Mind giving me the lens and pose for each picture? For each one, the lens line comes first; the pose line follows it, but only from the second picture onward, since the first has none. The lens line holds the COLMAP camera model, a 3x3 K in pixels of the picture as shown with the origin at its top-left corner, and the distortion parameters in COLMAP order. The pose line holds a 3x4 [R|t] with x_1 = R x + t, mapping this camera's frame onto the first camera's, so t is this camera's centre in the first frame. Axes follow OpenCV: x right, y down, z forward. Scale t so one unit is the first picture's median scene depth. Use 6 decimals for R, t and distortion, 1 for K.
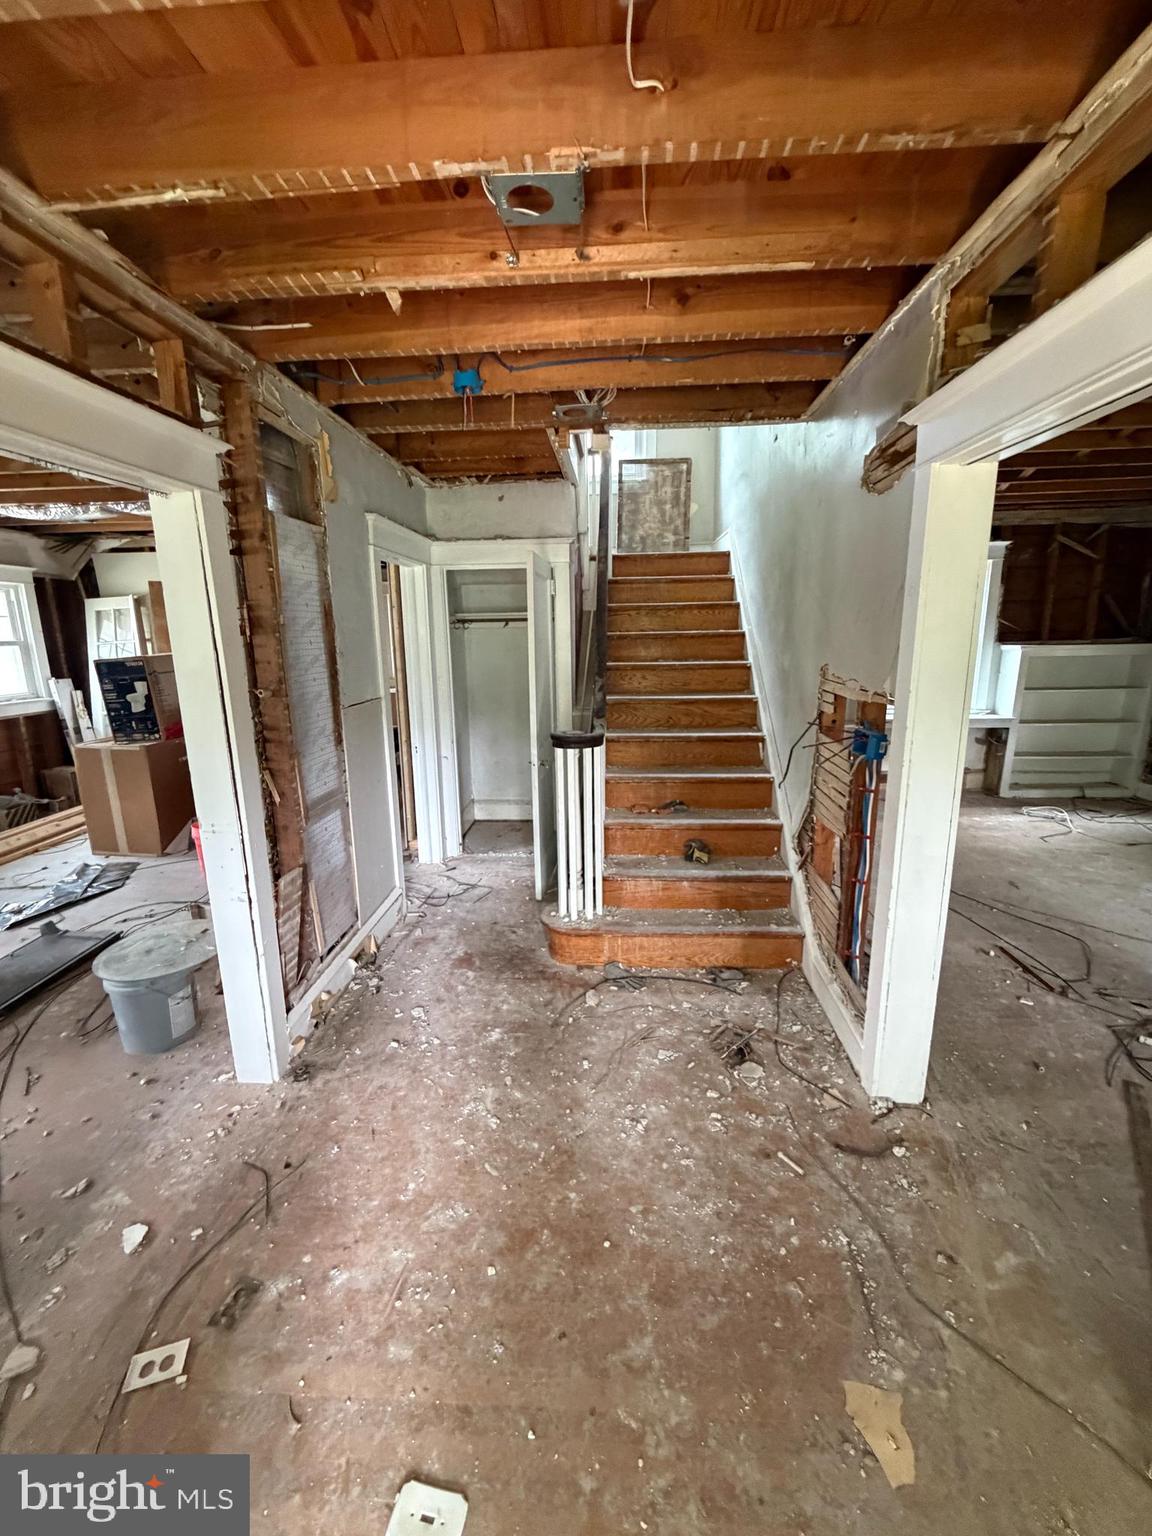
lens RADIAL K [[614.0, 0, 575.7], [0, 614.0, 765.1], [0, 0, 1]] dist [-0.000492, 0.000512]
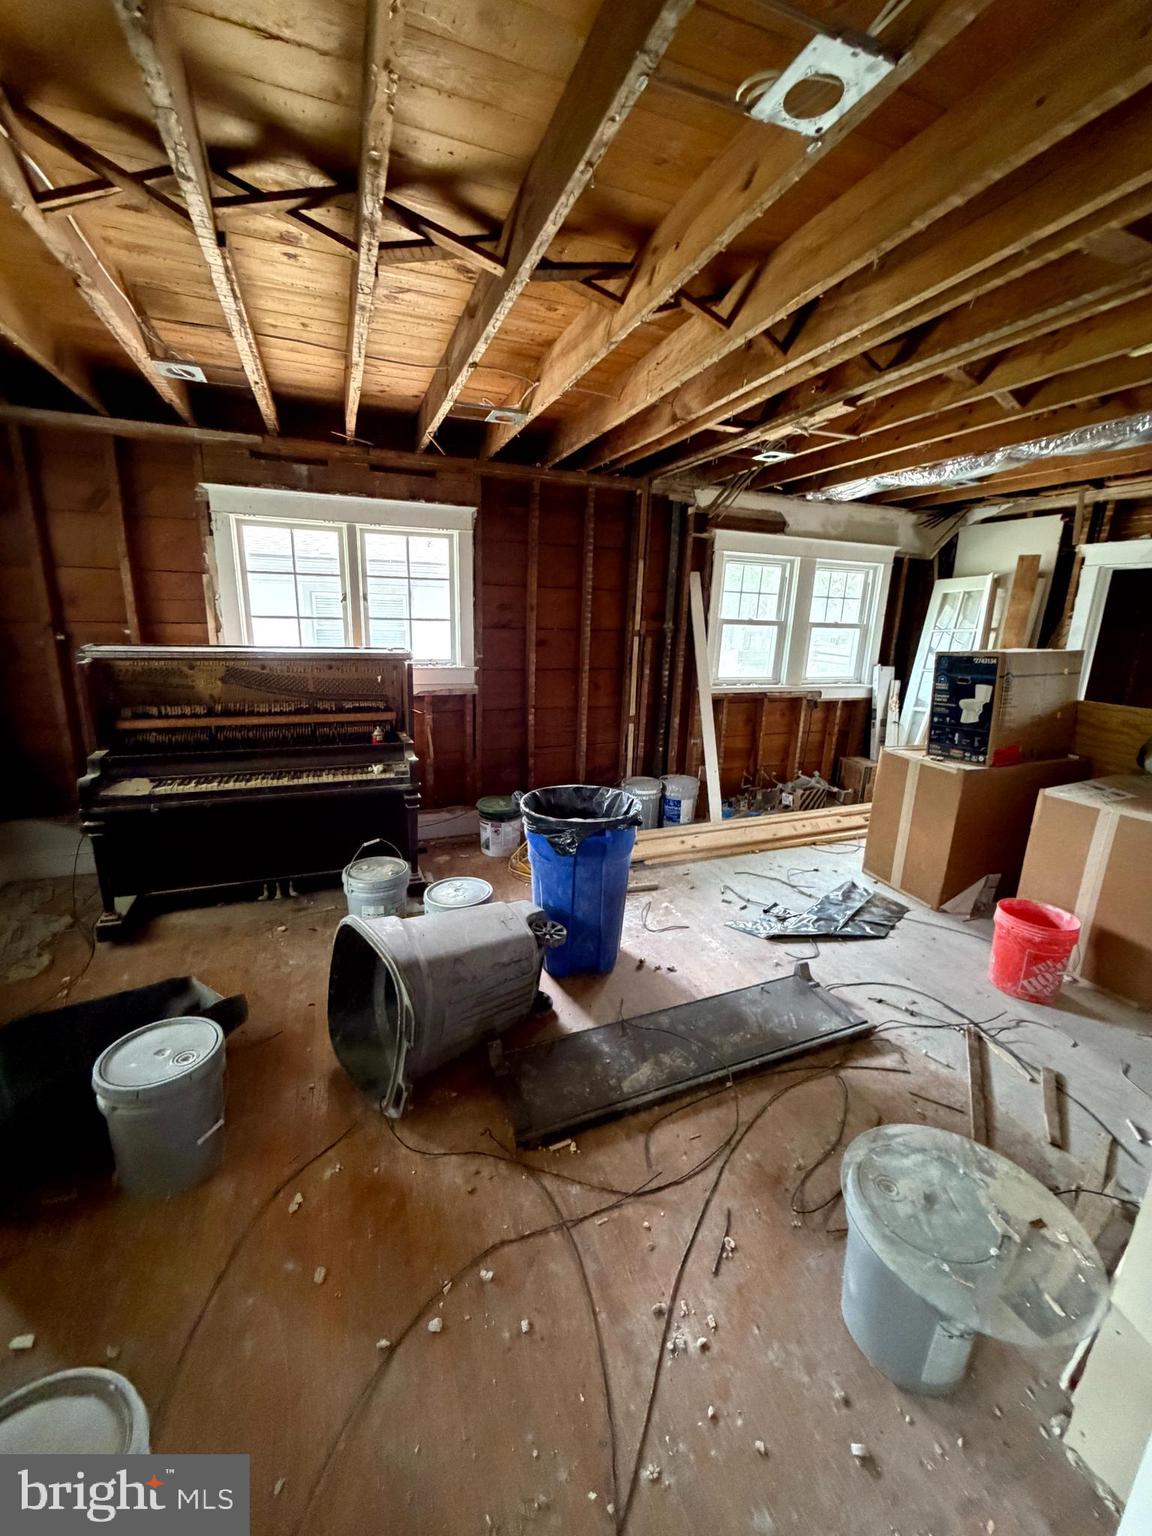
lens RADIAL K [[614.0, 0, 579.2], [0, 614.0, 762.2], [0, 0, 1]] dist [-0.000492, 0.000512]
pose [[0.427476, 0.240225, -0.871525, -0.232772], [-0.230207, 0.961193, 0.152026, -0.043068], [0.874225, 0.135644, 0.466189, 0.218113]]
